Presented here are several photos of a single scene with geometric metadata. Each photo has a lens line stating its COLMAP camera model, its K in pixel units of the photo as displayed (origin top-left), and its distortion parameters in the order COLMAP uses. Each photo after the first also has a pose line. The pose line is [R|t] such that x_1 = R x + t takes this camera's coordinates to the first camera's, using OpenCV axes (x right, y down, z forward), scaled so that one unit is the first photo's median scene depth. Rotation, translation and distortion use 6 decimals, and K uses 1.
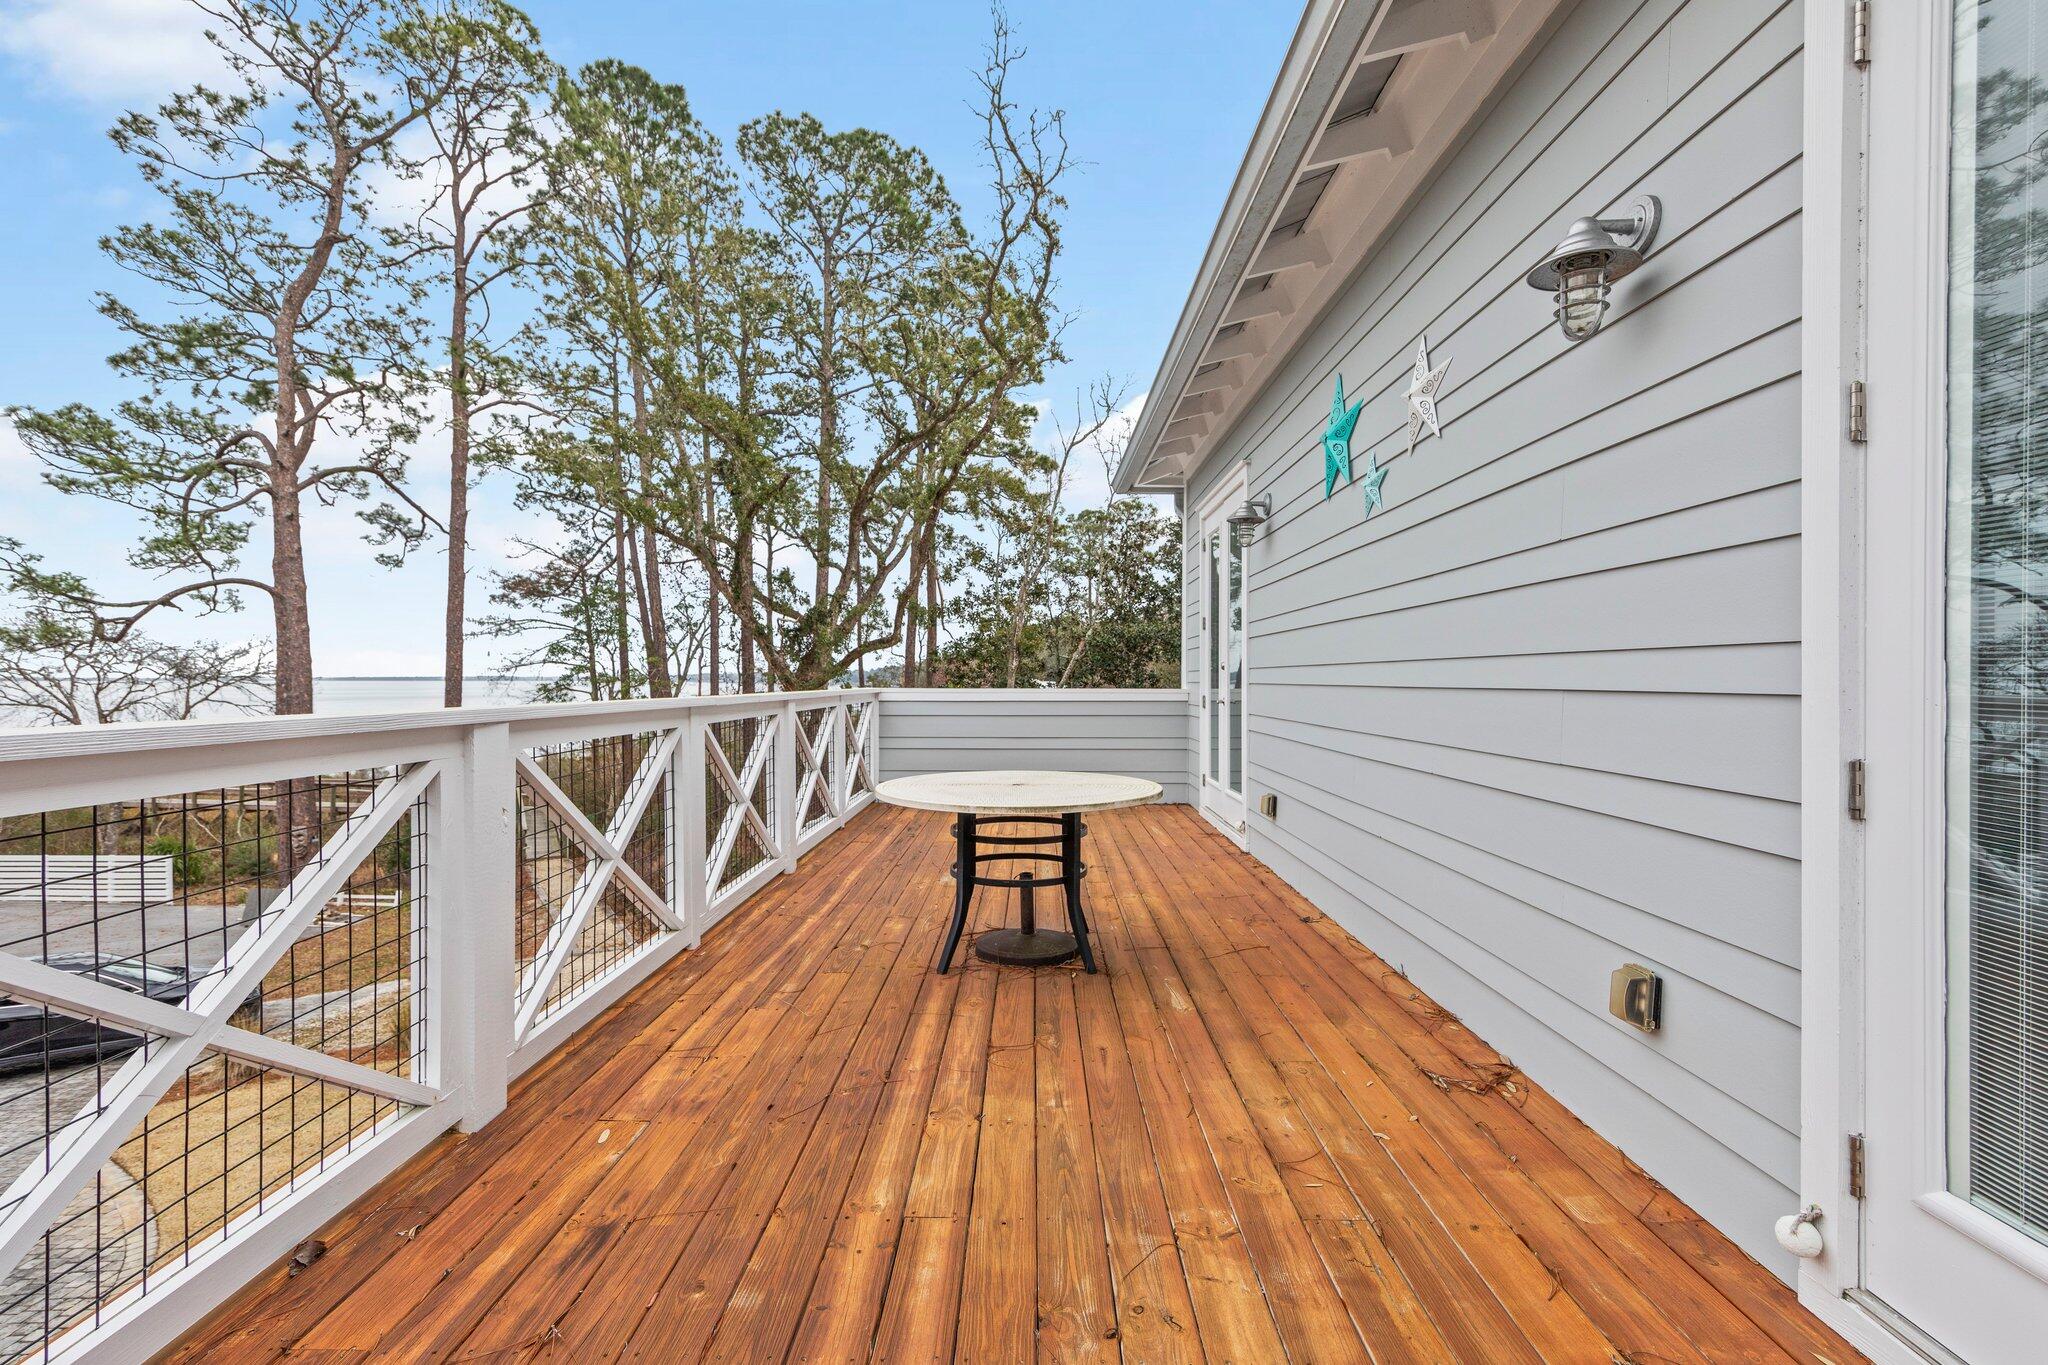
lens RADIAL K [[917.8, 0, 1024.0], [0, 917.8, 682.5], [0, 0, 1]] dist [0.012007, -0.001098]
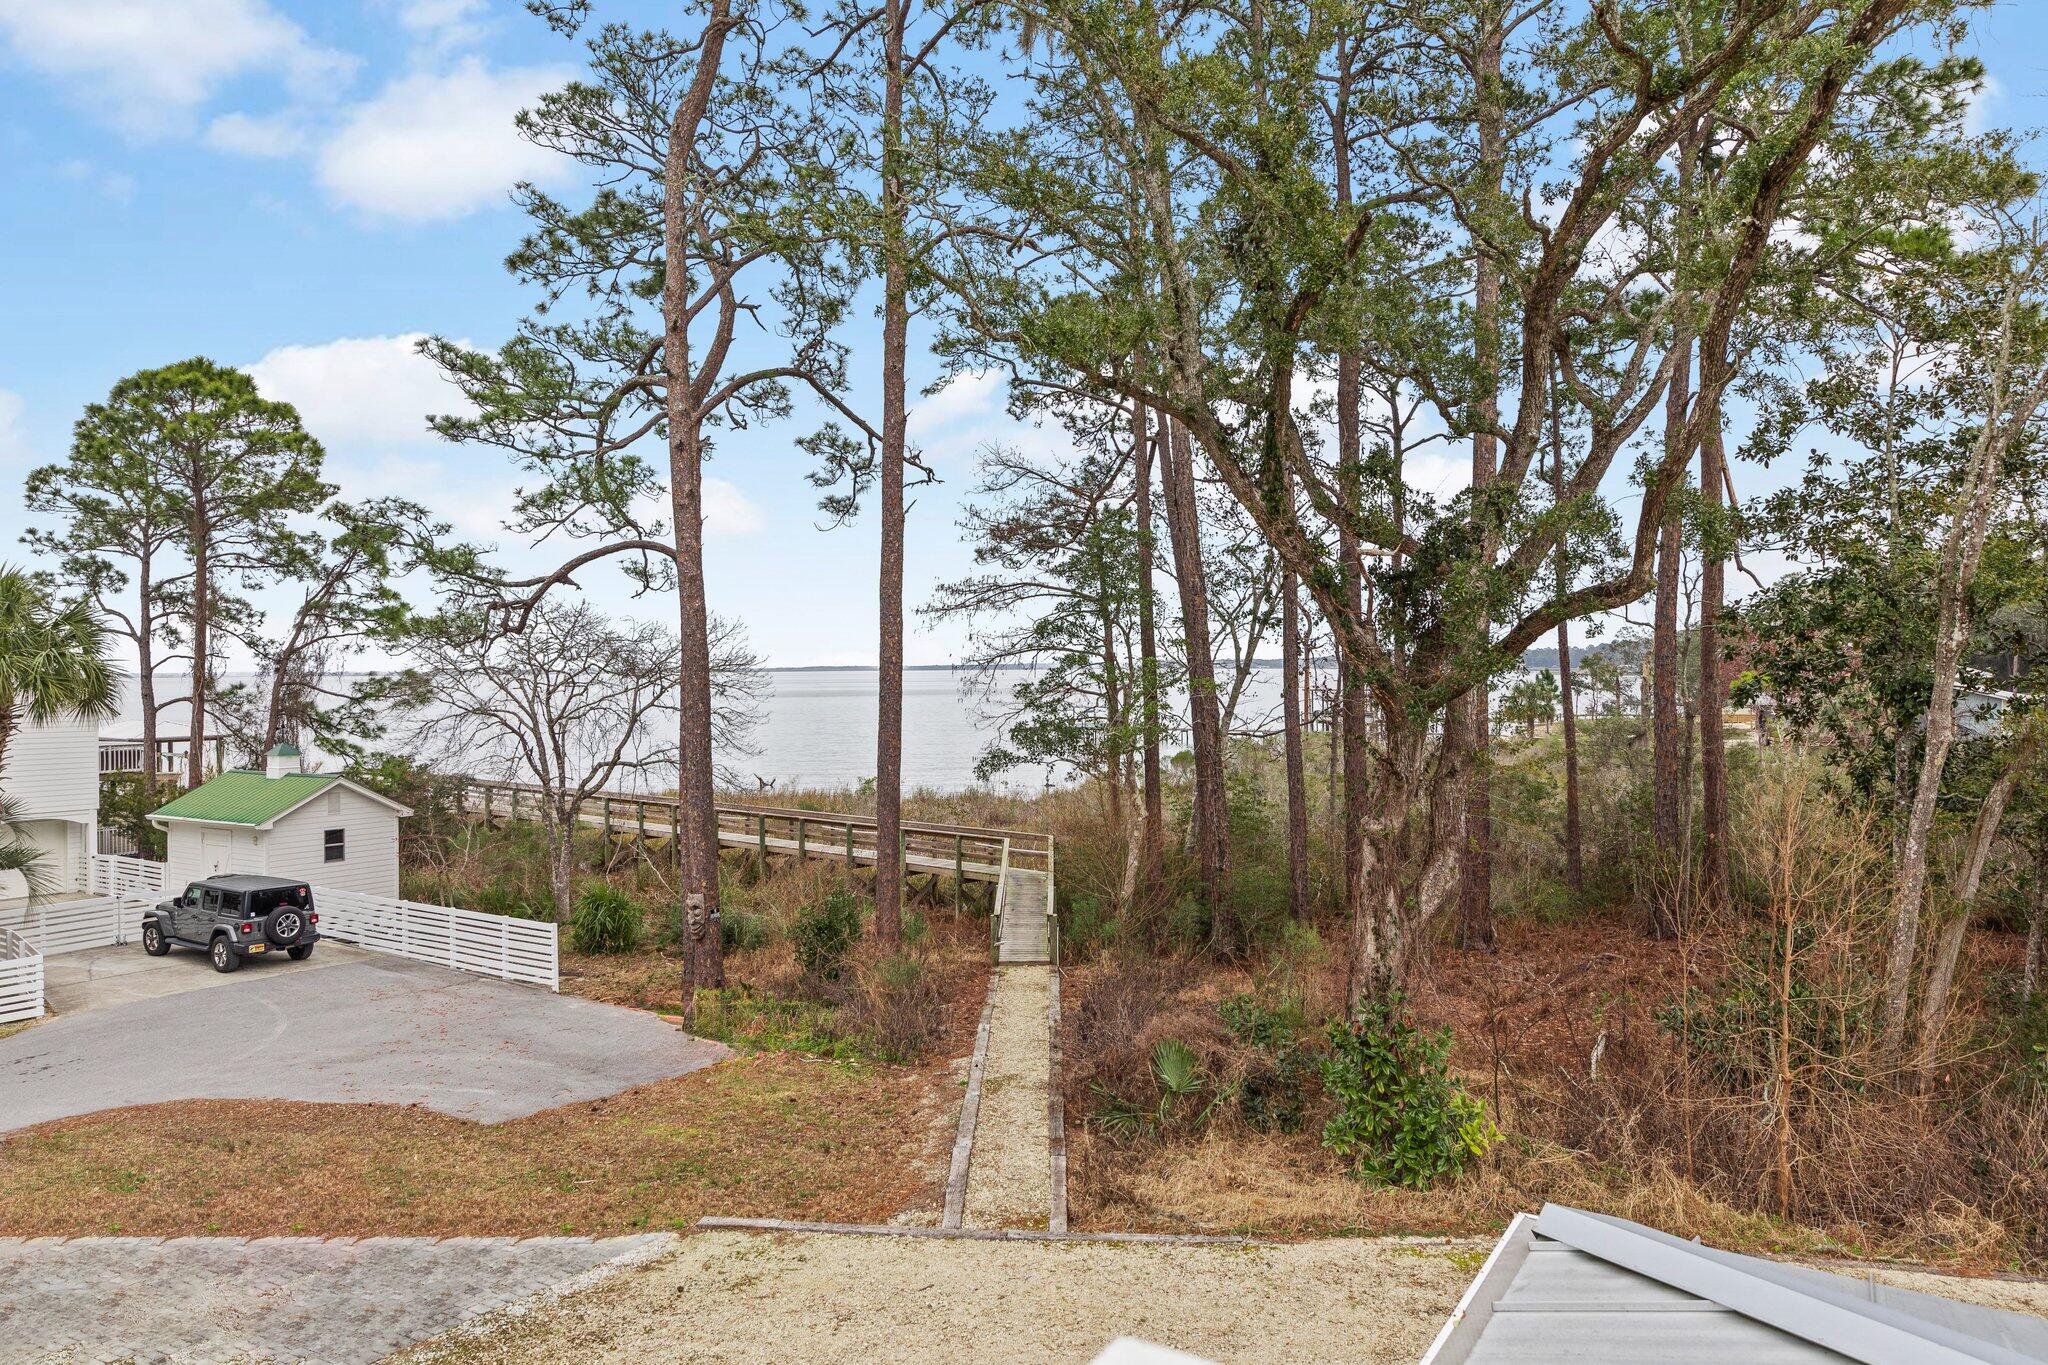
lens RADIAL K [[1312.2, 0, 1024.0], [0, 1312.2, 682.5], [0, 0, 1]] dist [0.002903, 0.000540]
pose [[0.841505, -0.001404, -0.540248, -0.041241], [0.007808, 0.999924, 0.009564, -0.008866], [0.540194, -0.012266, 0.841451, 0.272062]]
